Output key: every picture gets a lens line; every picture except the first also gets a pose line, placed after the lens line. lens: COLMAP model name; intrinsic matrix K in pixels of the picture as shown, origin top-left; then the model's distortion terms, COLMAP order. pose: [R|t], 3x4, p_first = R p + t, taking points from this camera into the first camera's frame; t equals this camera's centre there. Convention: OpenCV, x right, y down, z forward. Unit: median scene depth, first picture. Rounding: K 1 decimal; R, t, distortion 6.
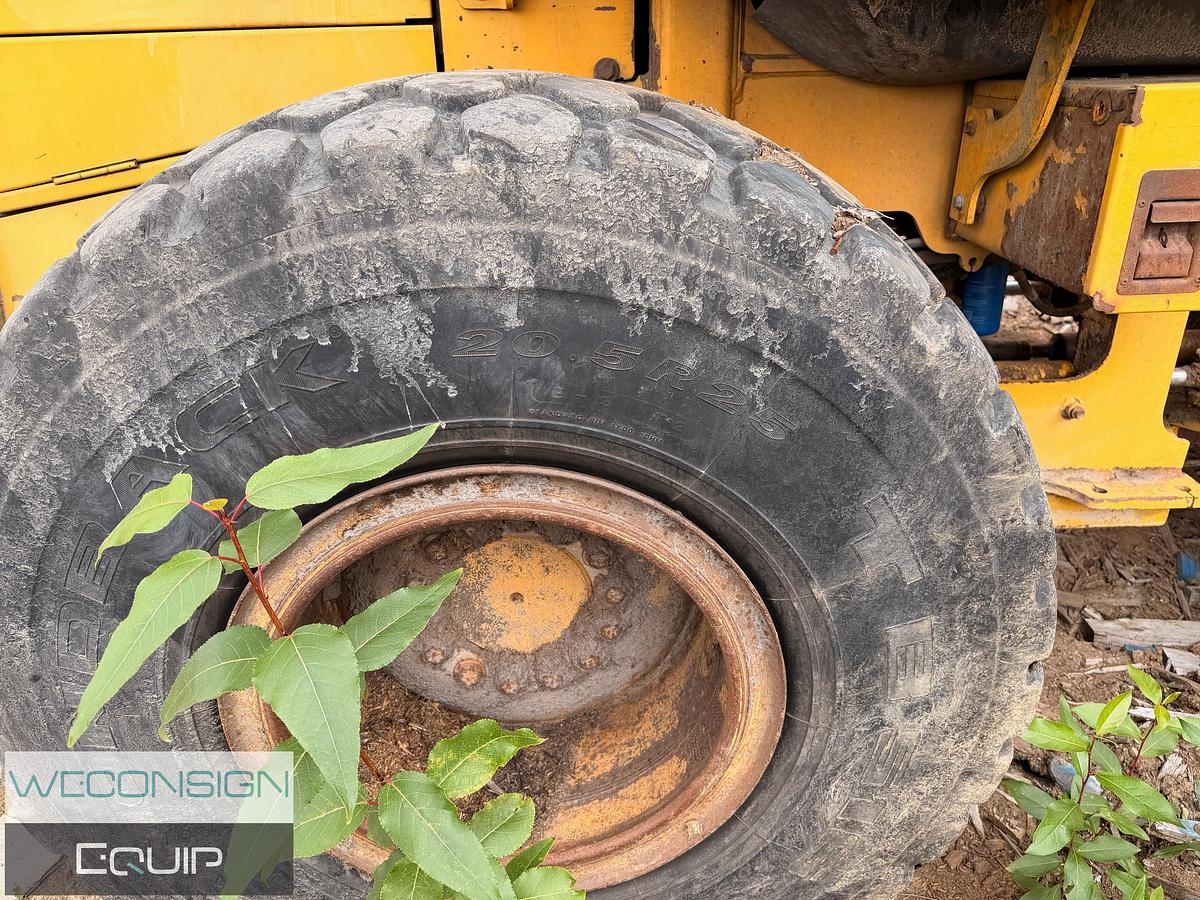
lens RADIAL K [[848.8, 0, 600.0], [0, 848.8, 450.0], [0, 0, 1]] dist [0.104856, -0.134789]
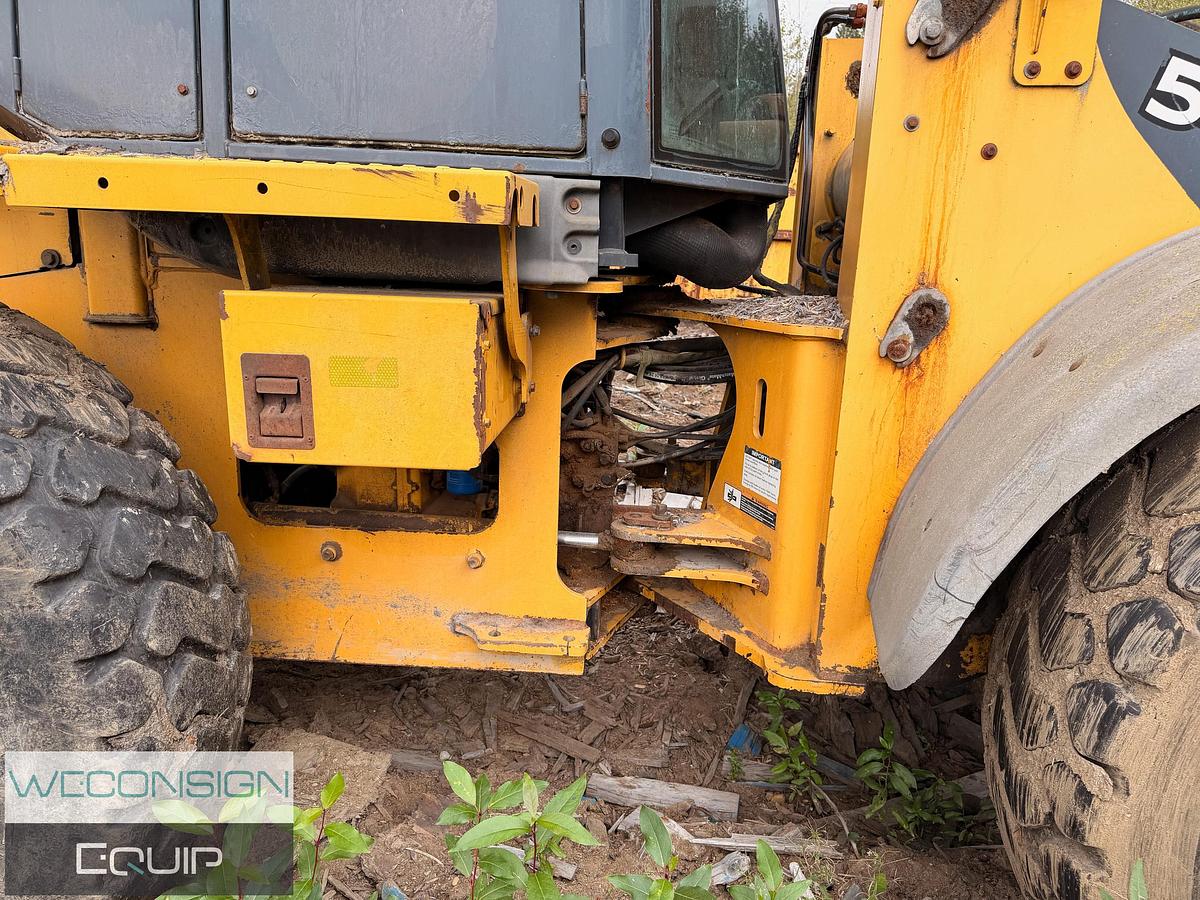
lens RADIAL K [[849.6, 0, 637.5], [0, 849.6, 462.6], [0, 0, 1]] dist [0.069436, -0.080544]
pose [[0.995786, 0.074915, -0.052888, 1.566194], [-0.083608, 0.978600, -0.188018, 0.041926], [0.037671, 0.191648, 0.980741, -0.269479]]
